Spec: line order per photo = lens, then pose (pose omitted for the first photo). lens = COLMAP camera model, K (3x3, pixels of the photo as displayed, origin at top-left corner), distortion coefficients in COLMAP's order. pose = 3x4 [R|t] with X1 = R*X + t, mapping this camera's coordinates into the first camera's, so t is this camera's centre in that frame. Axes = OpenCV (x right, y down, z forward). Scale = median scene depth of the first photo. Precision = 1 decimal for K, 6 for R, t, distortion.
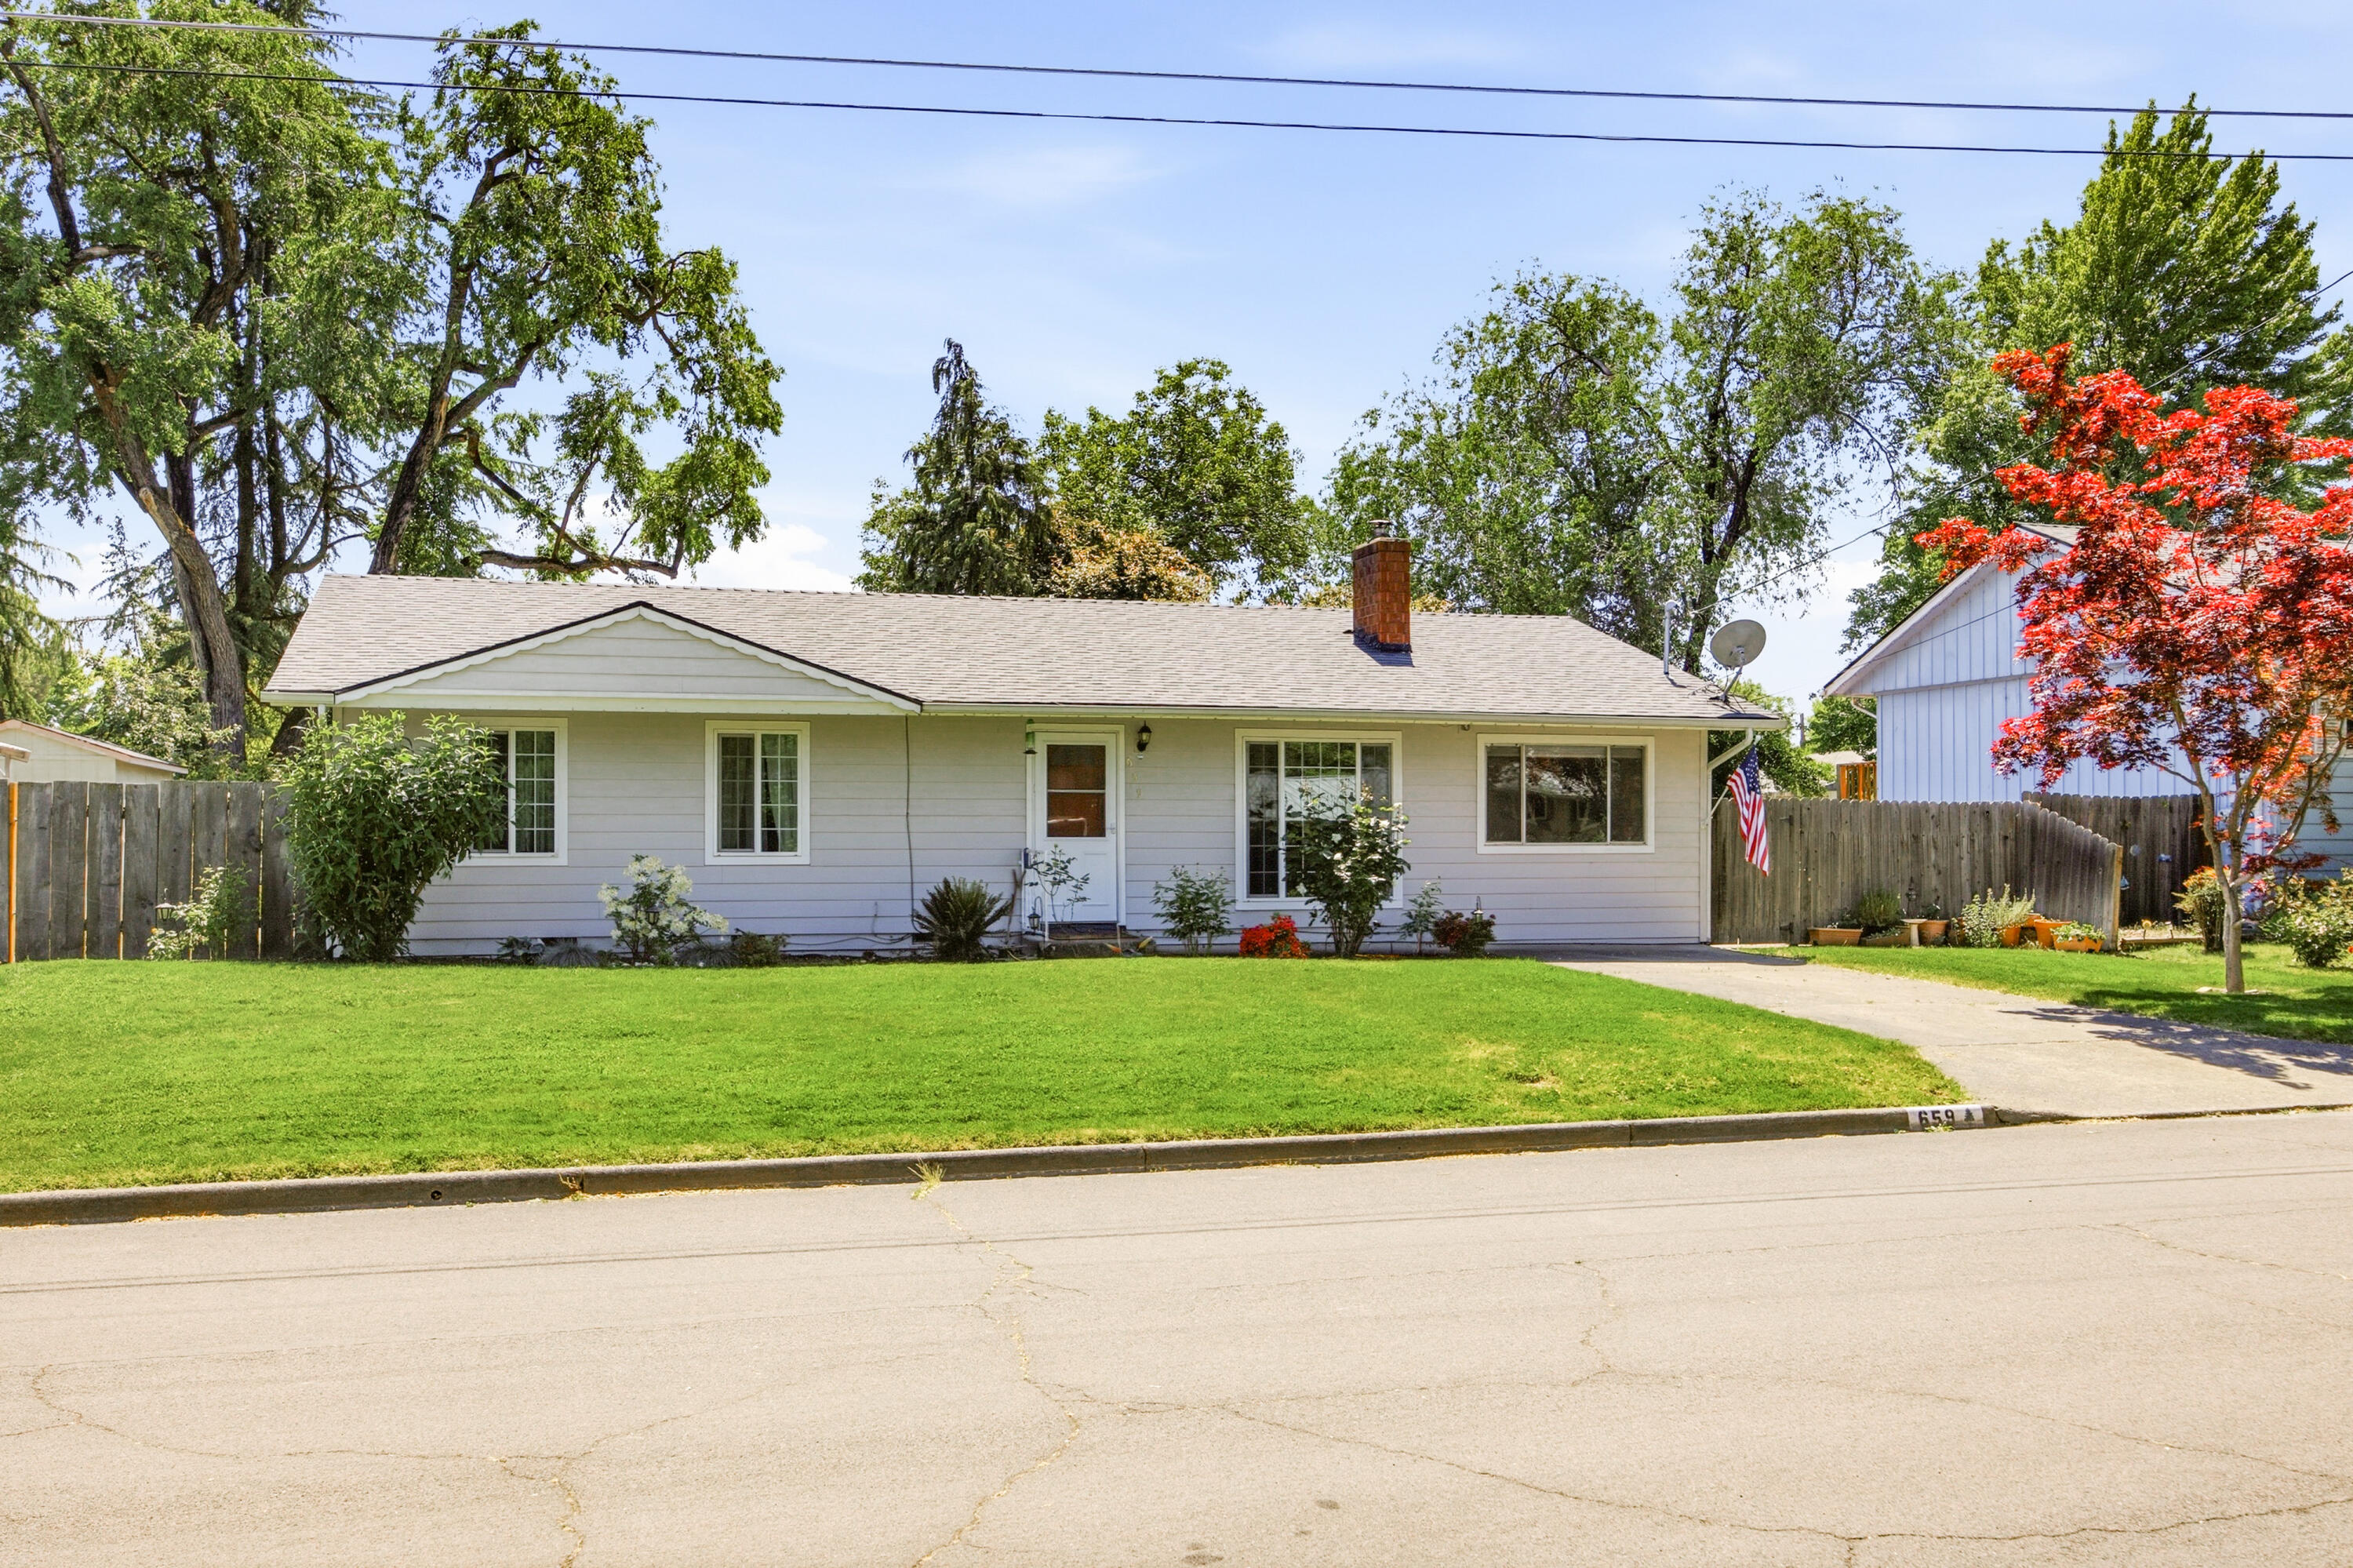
lens RADIAL K [[2069.3, 0, 1132.8], [0, 2069.3, 845.1], [0, 0, 1]] dist [-0.008832, 0.012063]
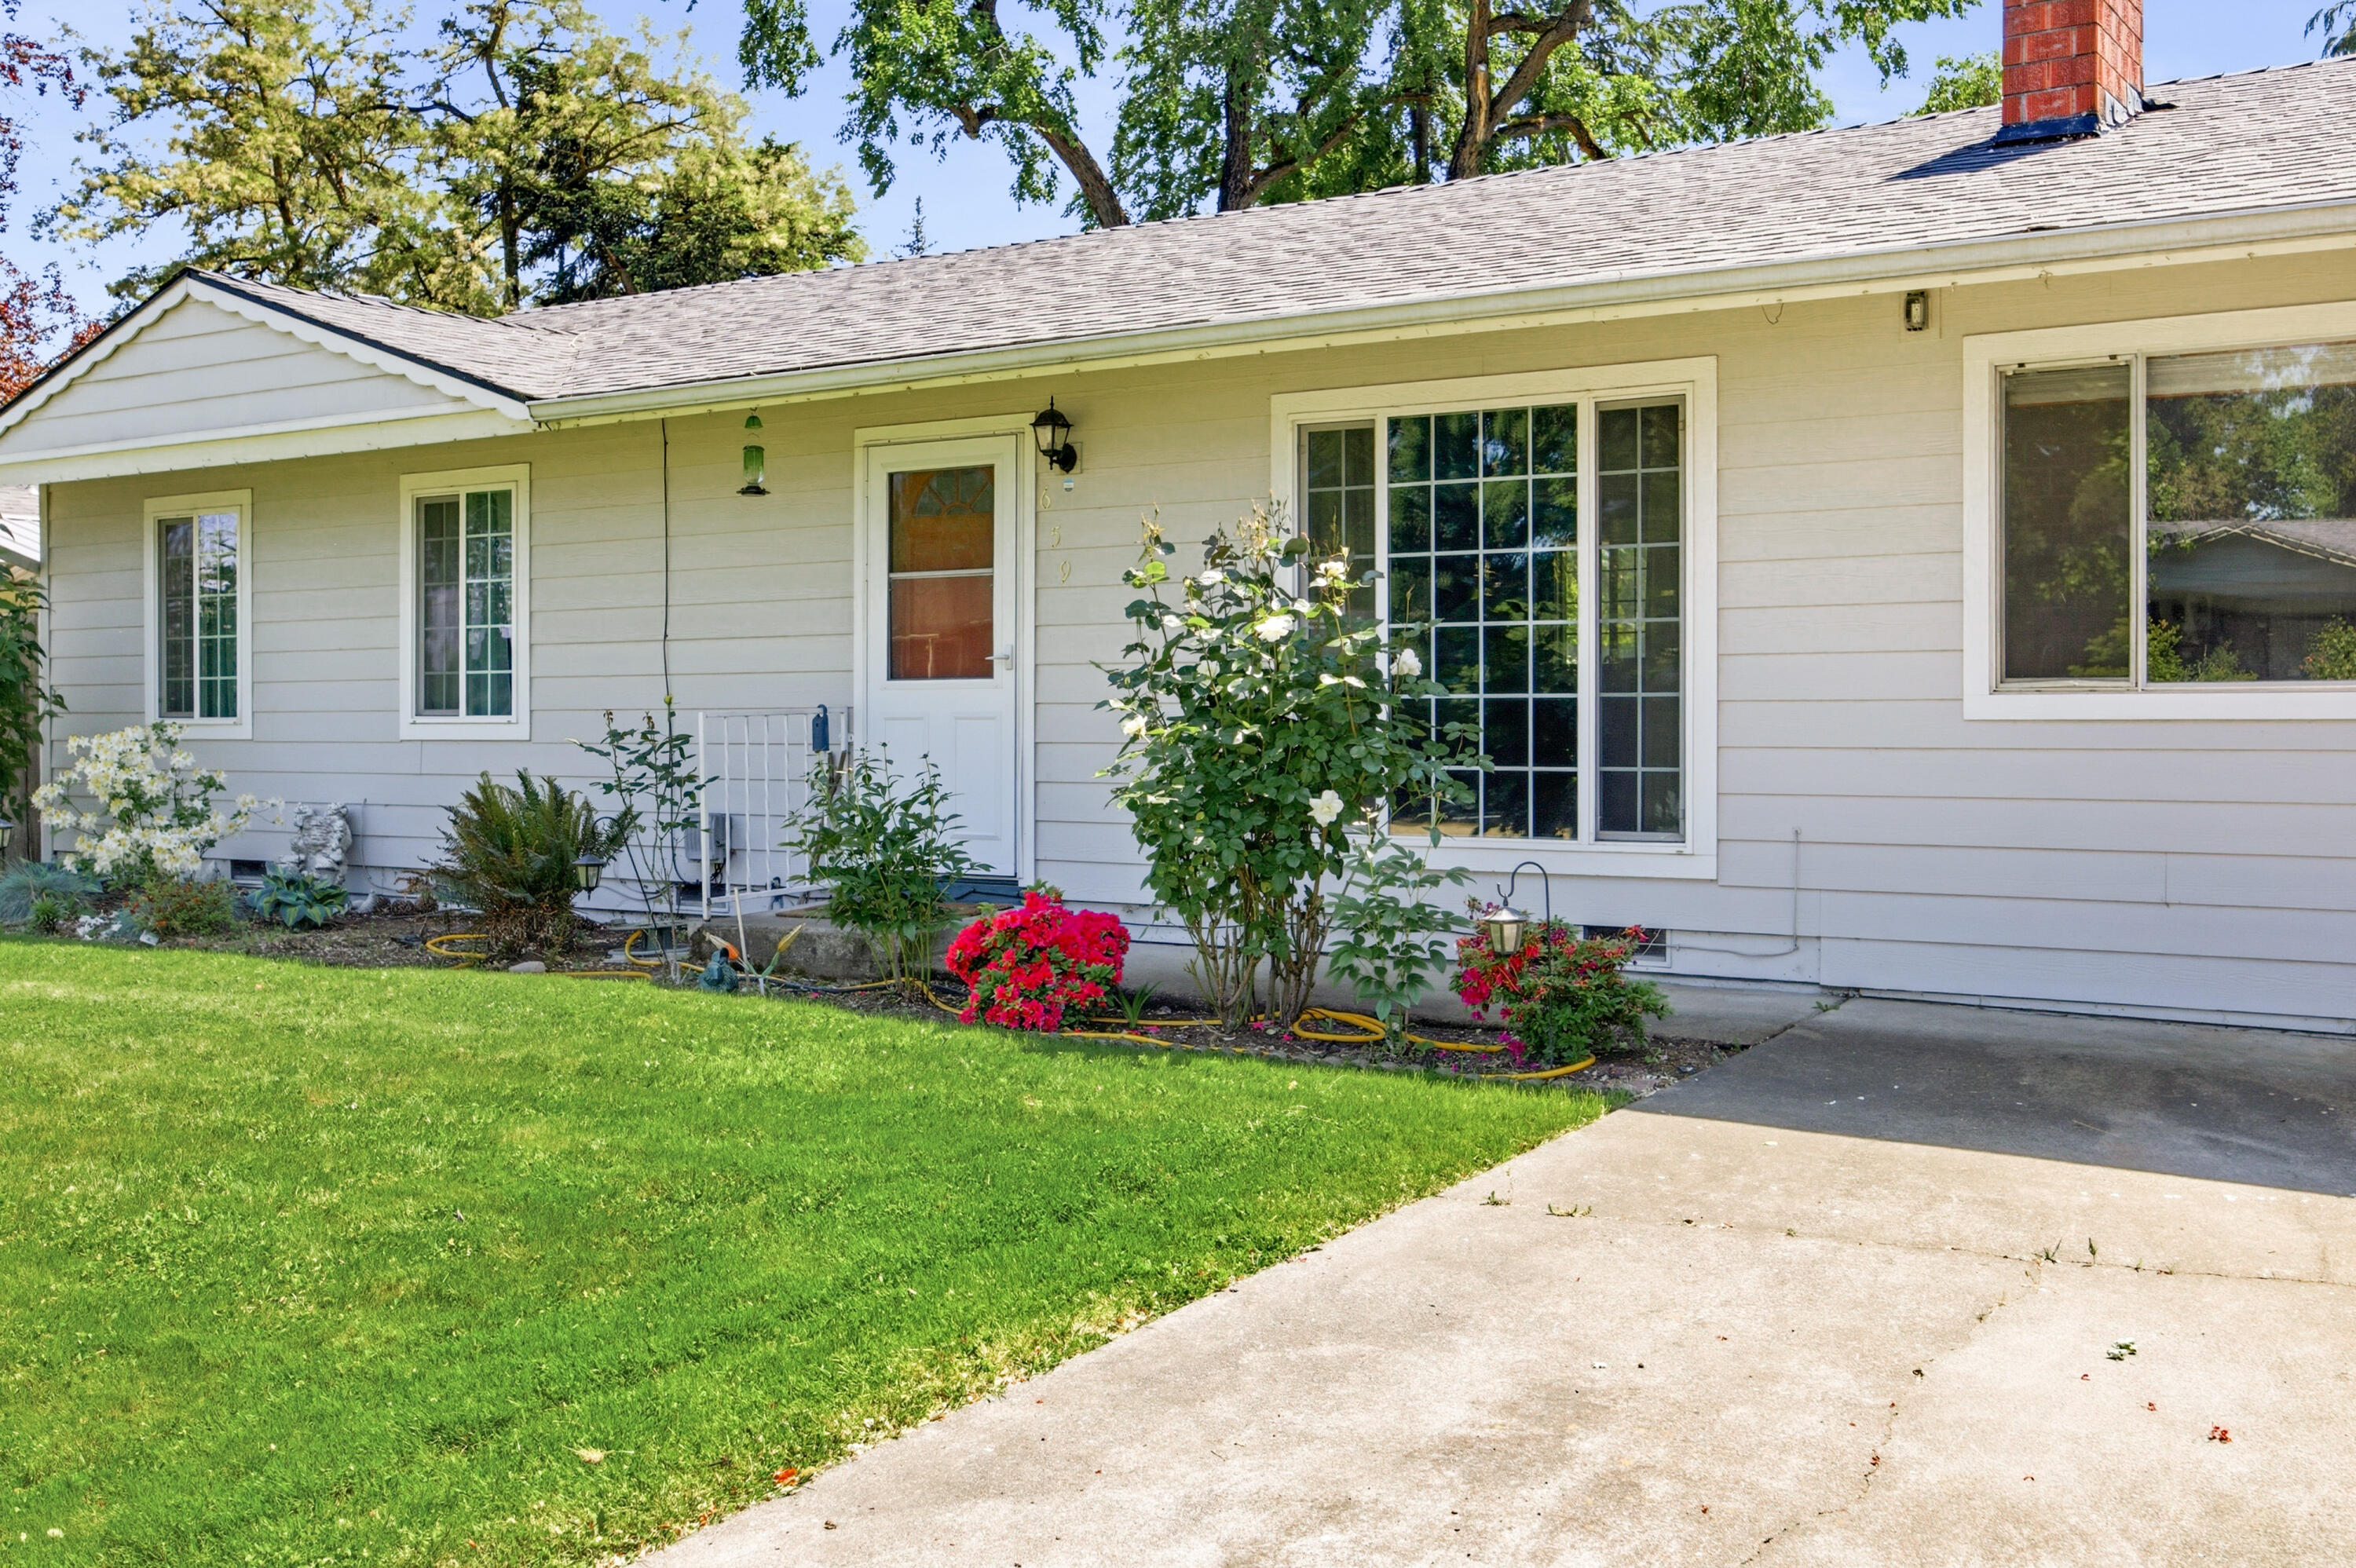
lens RADIAL K [[2333.2, 0, 1214.0], [0, 2333.2, 722.3], [0, 0, 1]] dist [0.000890, 0.005064]
pose [[0.659463, 0.001927, -0.751735, 0.350819], [0.004127, 0.999972, 0.006184, 0.002003], [0.751726, -0.007180, 0.659437, 0.667482]]
